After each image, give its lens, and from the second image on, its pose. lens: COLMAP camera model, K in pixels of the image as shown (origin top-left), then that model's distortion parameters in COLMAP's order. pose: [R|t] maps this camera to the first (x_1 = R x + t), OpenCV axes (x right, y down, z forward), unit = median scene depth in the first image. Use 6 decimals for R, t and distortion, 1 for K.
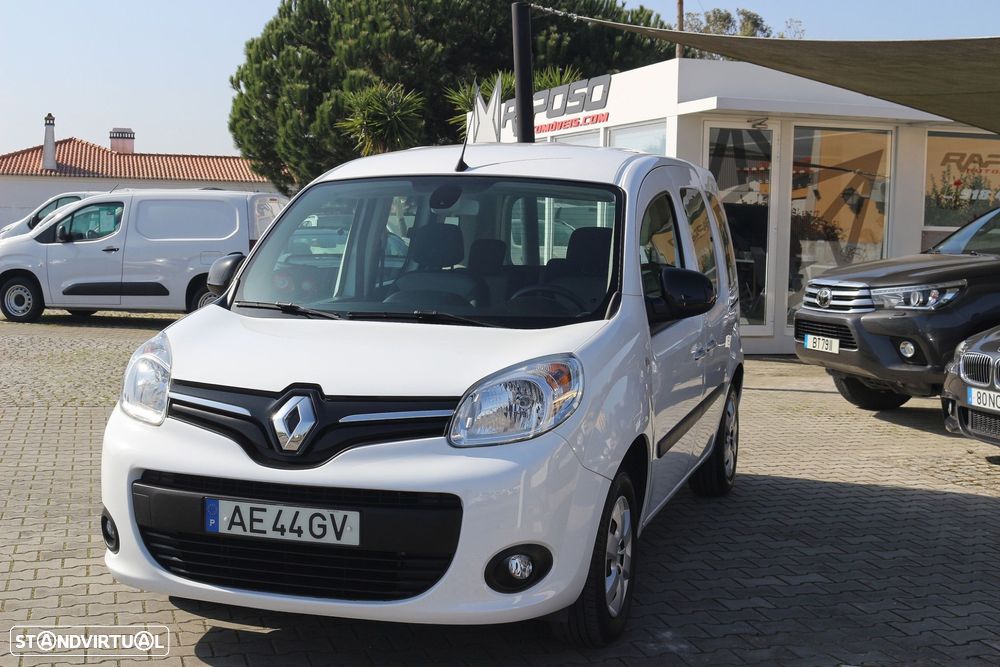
lens RADIAL K [[1389.8, 0, 500.0], [0, 1389.8, 333.5], [0, 0, 1]] dist [-0.060025, 0.038168]
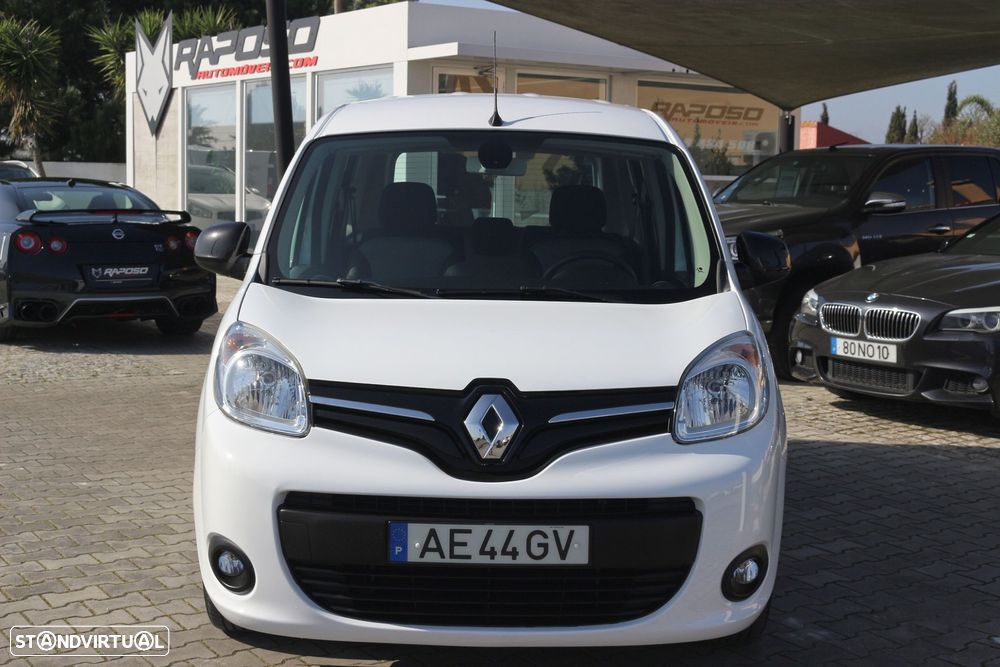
lens RADIAL K [[1389.8, 0, 500.0], [0, 1389.8, 333.5], [0, 0, 1]] dist [-0.060025, 0.038168]
pose [[0.953837, -0.037106, 0.298023, -0.396217], [0.025092, 0.998715, 0.044041, -0.030183], [-0.299274, -0.034530, 0.953542, 0.186722]]
